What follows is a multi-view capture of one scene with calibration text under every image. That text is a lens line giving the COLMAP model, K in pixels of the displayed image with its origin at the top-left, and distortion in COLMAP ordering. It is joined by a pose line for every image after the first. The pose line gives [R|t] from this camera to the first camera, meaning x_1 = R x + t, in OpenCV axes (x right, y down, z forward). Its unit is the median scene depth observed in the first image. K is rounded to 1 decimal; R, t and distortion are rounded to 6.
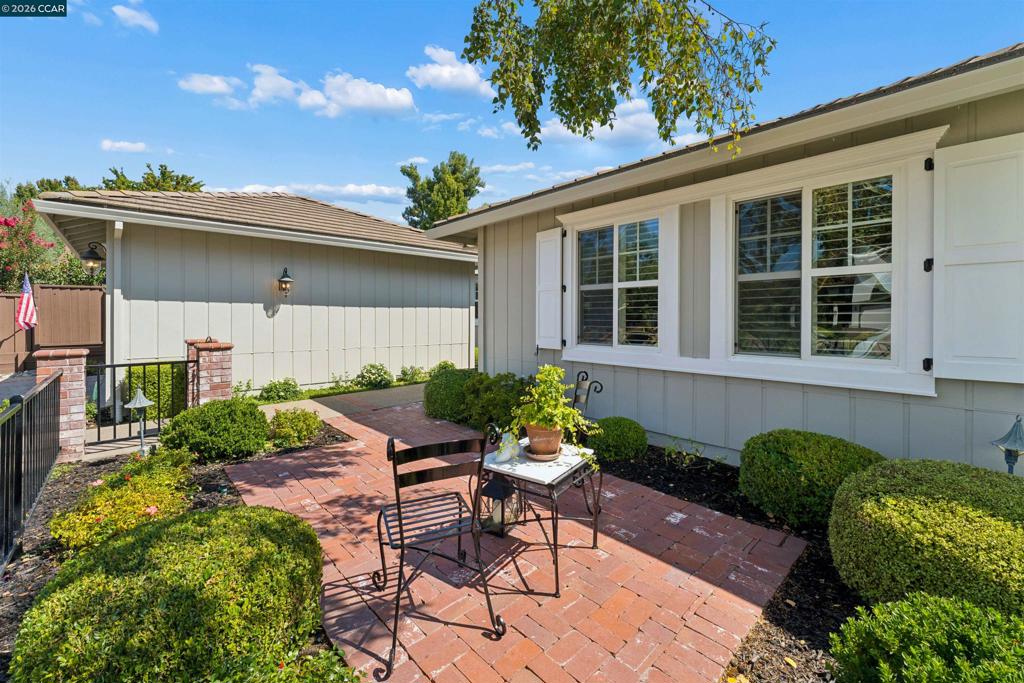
lens RADIAL K [[418.3, 0, 509.4], [0, 418.3, 325.5], [0, 0, 1]] dist [0.000387, -0.000125]
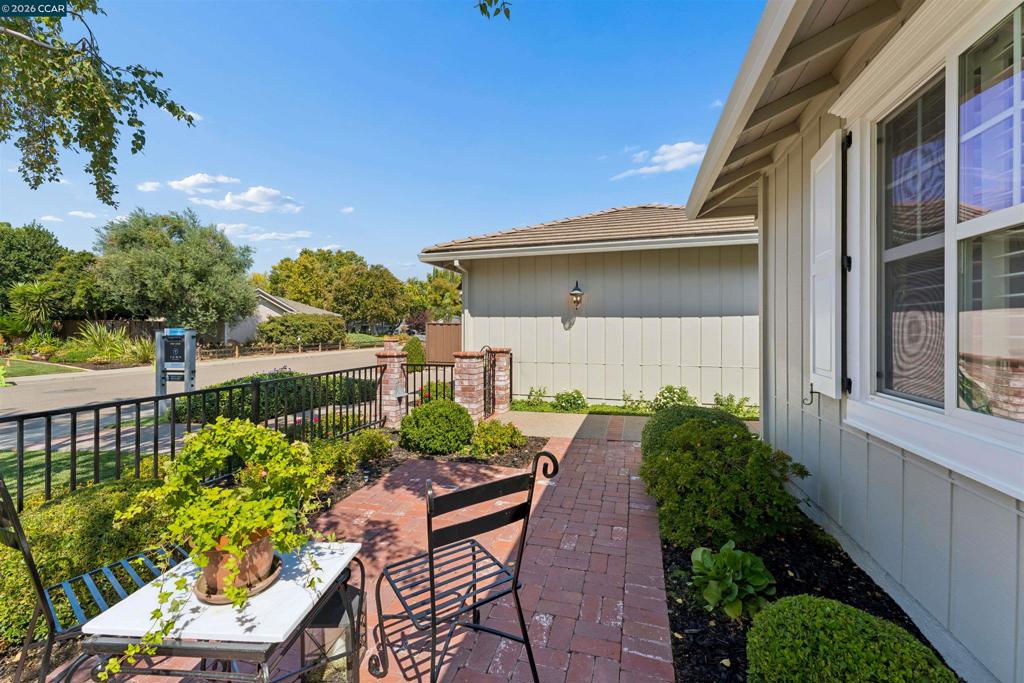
lens RADIAL K [[413.8, 0, 507.9], [0, 413.8, 330.5], [0, 0, 1]] dist [-0.000253, -0.000069]
pose [[0.509801, -0.001348, -0.860291, 0.323393], [-0.014521, 0.999843, -0.010171, -0.006886], [0.860170, 0.017678, 0.509702, 0.462701]]
